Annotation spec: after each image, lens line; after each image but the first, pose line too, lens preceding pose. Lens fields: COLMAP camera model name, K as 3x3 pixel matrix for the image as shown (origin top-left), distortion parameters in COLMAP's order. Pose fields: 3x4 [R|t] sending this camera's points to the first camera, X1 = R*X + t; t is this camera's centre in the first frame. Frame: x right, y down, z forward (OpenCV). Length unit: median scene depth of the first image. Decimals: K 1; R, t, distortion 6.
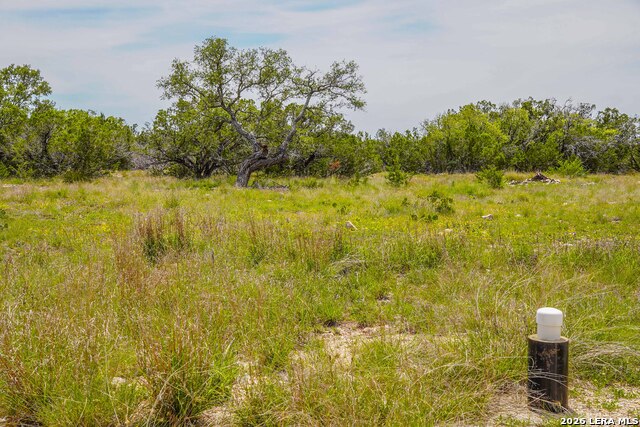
lens RADIAL K [[936.7, 0, 320.0], [0, 936.7, 213.5], [0, 0, 1]] dist [0.008217, 0.005002]
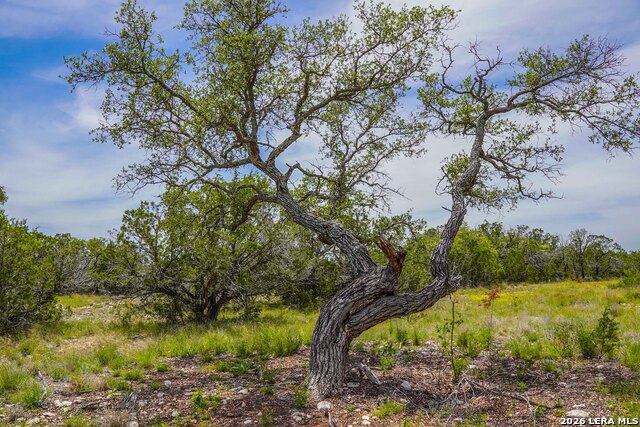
lens RADIAL K [[495.1, 0, 320.0], [0, 495.1, 213.5], [0, 0, 1]] dist [-0.257573, -0.000132]
pose [[0.994676, -0.016139, 0.101782, -0.087902], [0.034527, 0.982768, -0.181588, -0.048786], [-0.097097, 0.184135, 0.978093, 0.720639]]
